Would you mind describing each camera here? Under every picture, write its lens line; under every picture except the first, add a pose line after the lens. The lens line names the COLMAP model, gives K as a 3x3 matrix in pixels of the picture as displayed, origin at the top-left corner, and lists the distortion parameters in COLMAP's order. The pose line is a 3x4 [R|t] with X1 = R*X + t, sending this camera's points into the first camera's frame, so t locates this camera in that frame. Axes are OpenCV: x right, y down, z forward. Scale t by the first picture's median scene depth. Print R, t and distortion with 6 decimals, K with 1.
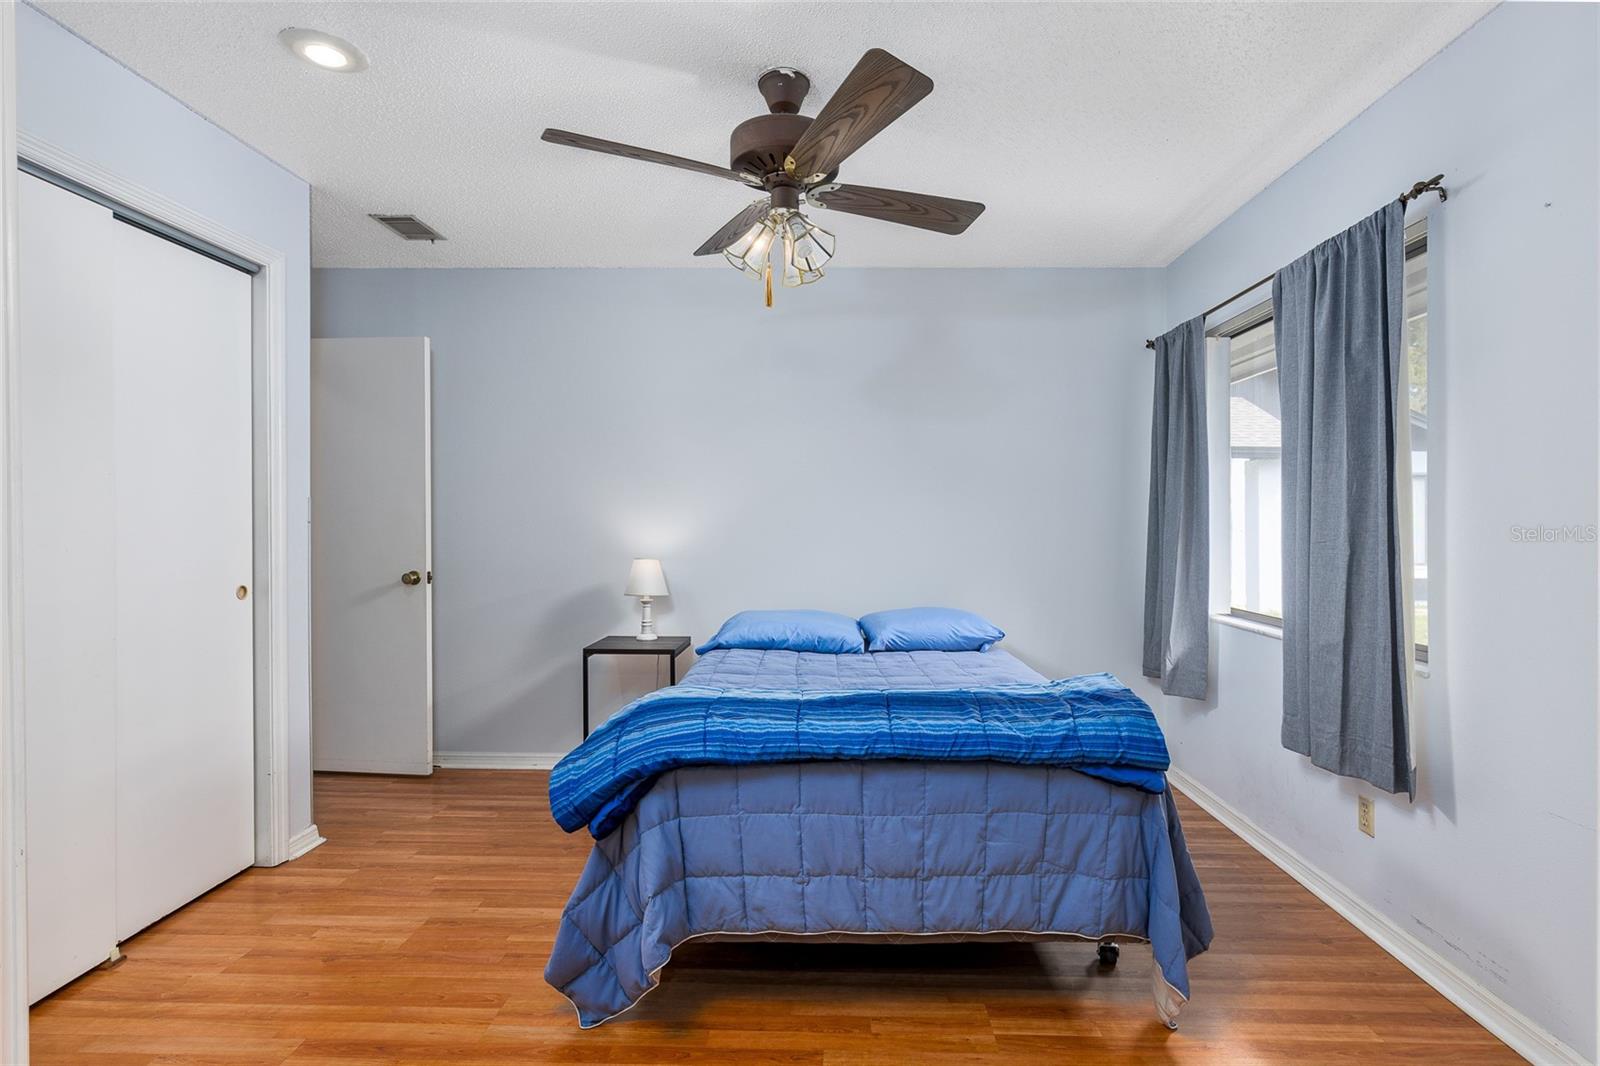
lens RADIAL K [[804.2, 0, 800.0], [0, 804.2, 533.0], [0, 0, 1]] dist [0.002207, 0.000440]
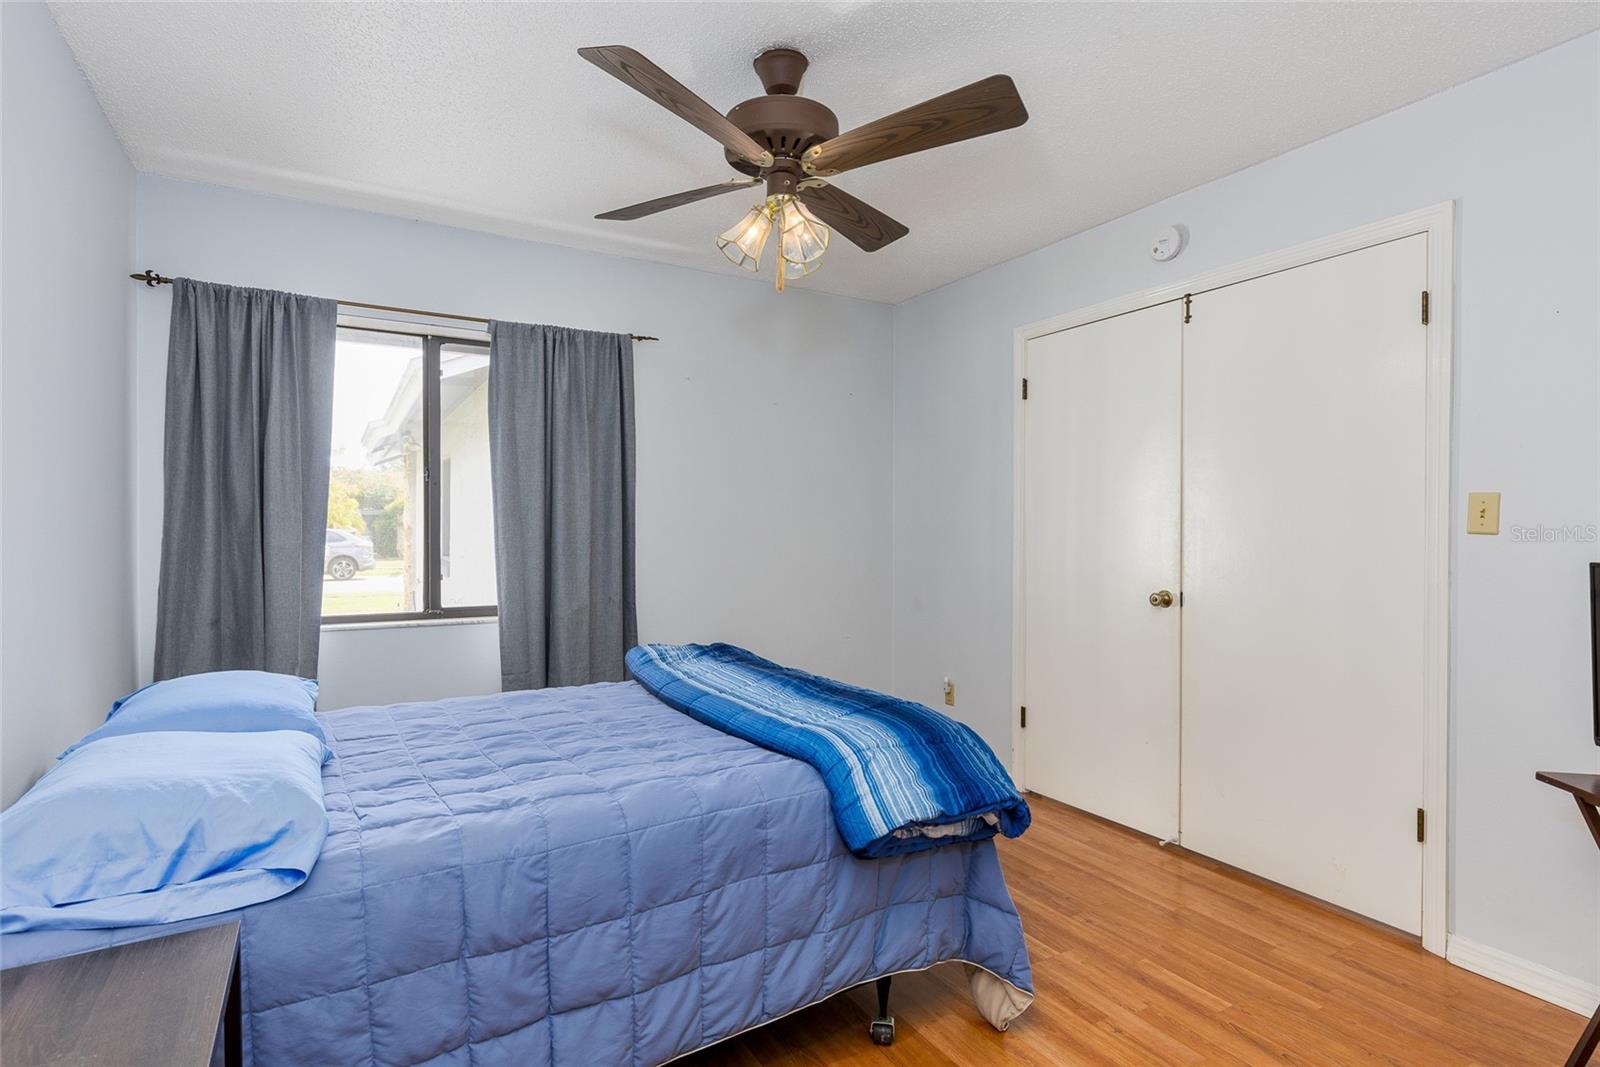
lens RADIAL K [[822.3, 0, 800.0], [0, 822.3, 533.5], [0, 0, 1]] dist [0.001607, -0.000826]
pose [[-0.528151, -0.008356, 0.849109, -0.878760], [0.008518, 0.999849, 0.015138, -0.018893], [-0.849108, 0.015227, -0.528000, 1.534349]]
